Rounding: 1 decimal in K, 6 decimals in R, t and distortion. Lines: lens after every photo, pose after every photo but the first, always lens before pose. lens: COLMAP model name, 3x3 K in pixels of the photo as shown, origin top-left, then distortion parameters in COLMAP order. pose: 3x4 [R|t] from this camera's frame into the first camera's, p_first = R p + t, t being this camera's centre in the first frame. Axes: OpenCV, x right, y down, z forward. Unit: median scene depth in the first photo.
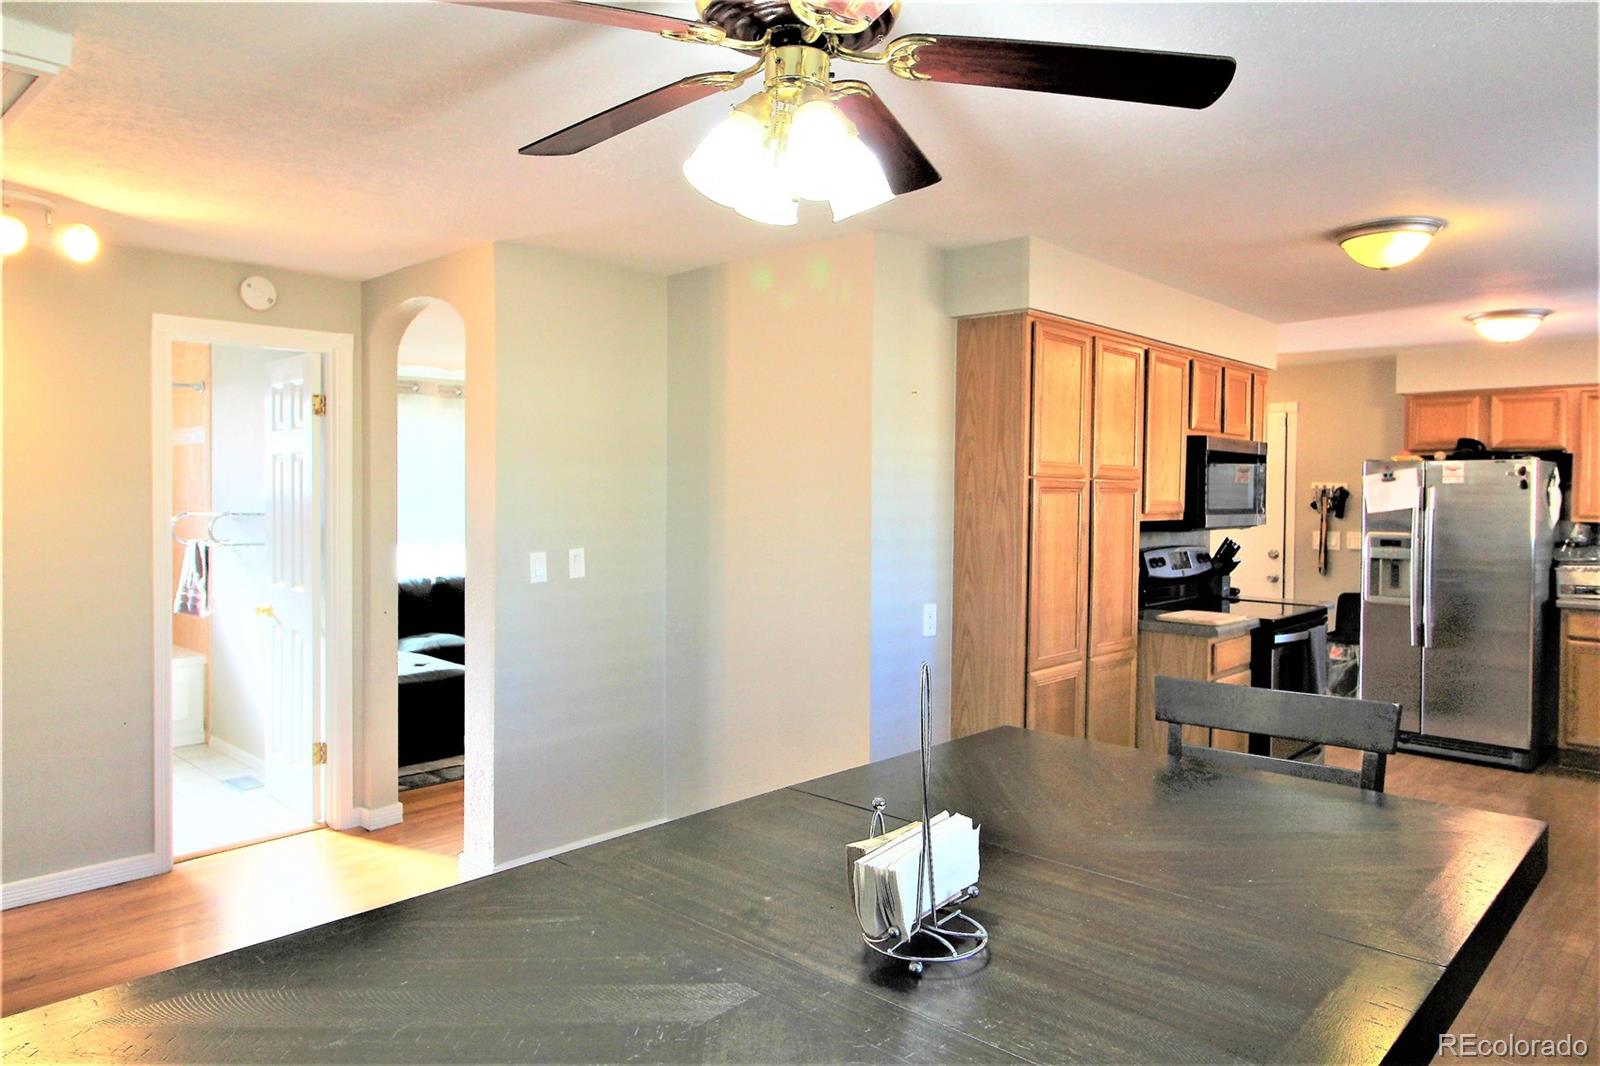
lens RADIAL K [[1004.4, 0, 828.2], [0, 1004.4, 512.0], [0, 0, 1]] dist [-0.000457, 0.000340]
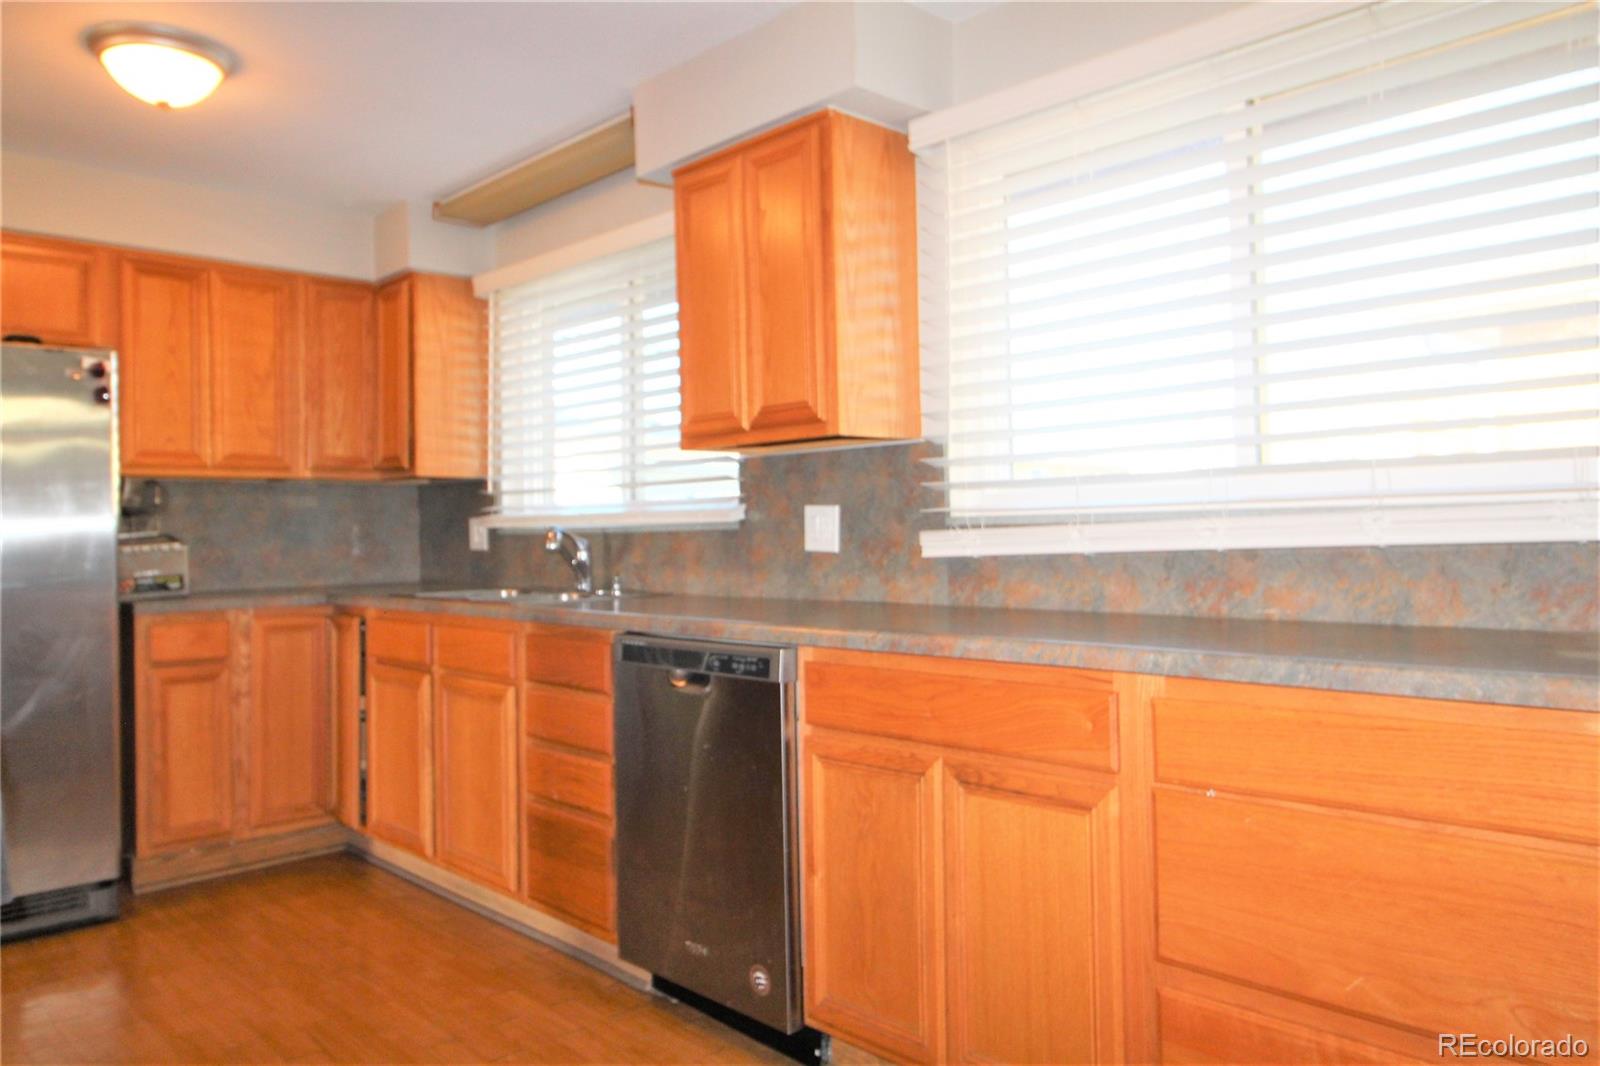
lens RADIAL K [[1131.6, 0, 796.7], [0, 1131.6, 519.5], [0, 0, 1]] dist [-0.002083, 0.002406]
pose [[0.051211, -0.001618, 0.998687, 0.095450], [0.037360, 0.999302, -0.000297, 0.053839], [-0.997989, 0.037326, 0.051235, 0.586362]]
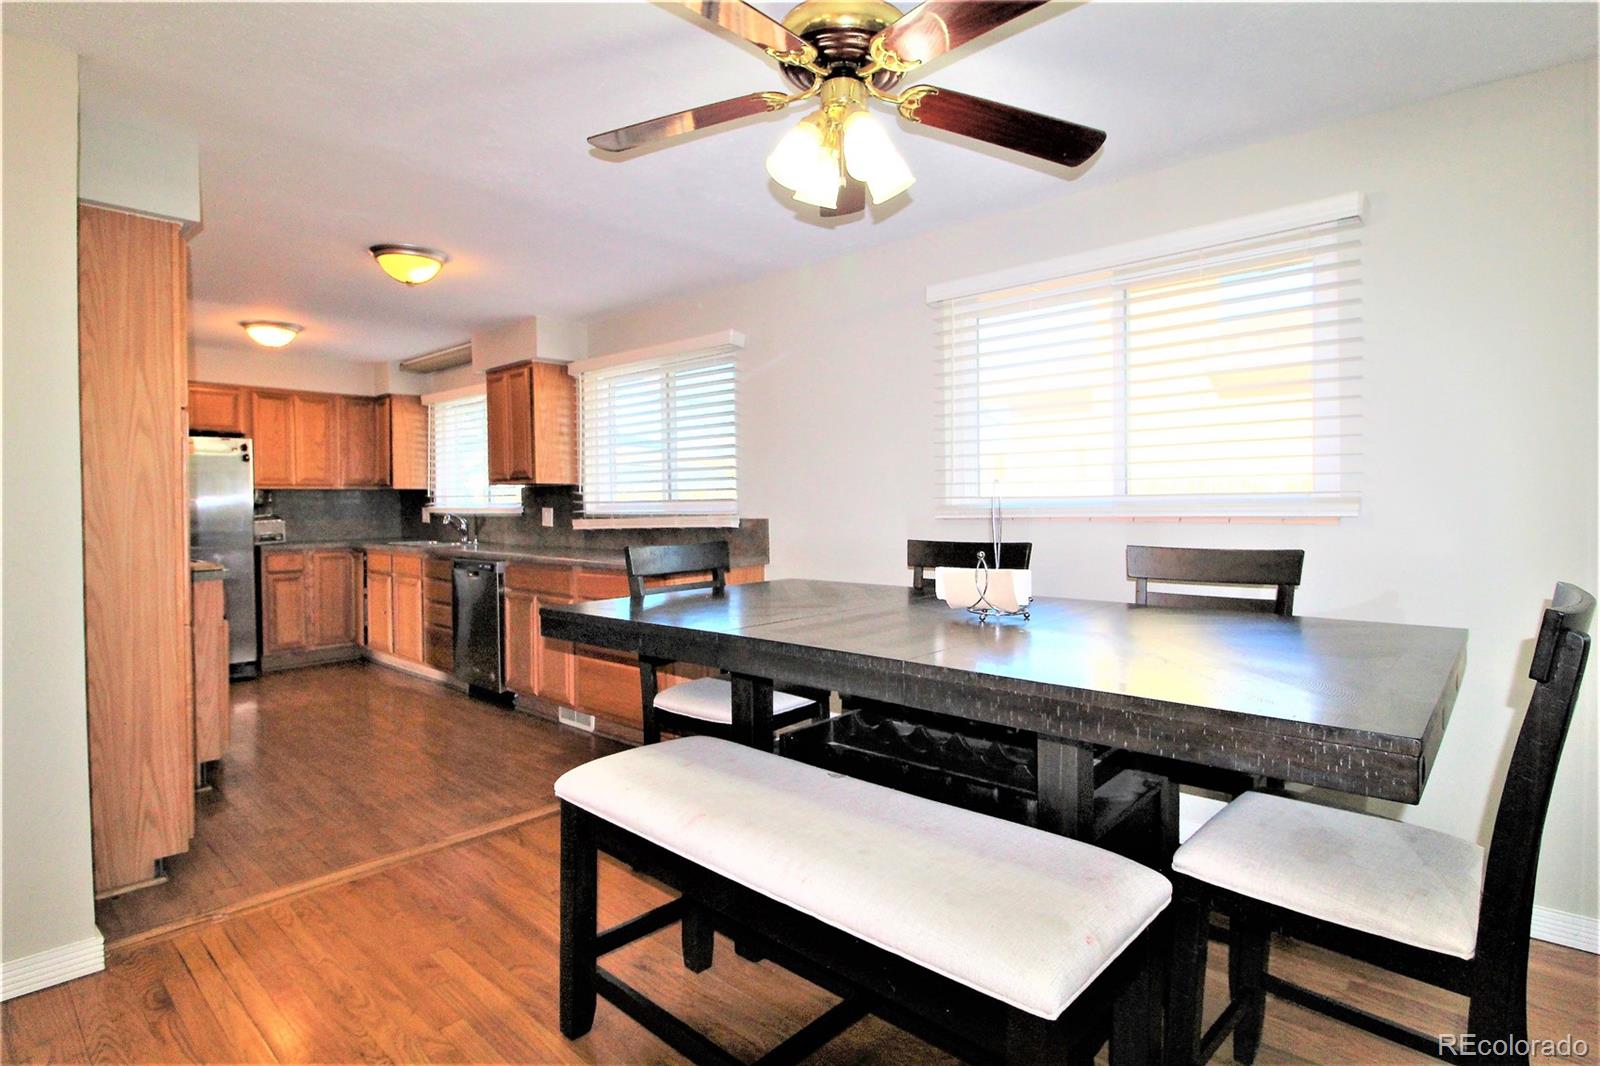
lens RADIAL K [[806.1, 0, 794.2], [0, 806.1, 524.0], [0, 0, 1]] dist [-0.004068, -0.000439]
pose [[-0.015232, -0.036970, 0.999200, -0.355157], [0.026460, 0.998951, 0.037364, 0.037480], [-0.999534, 0.027008, -0.014237, 0.305682]]
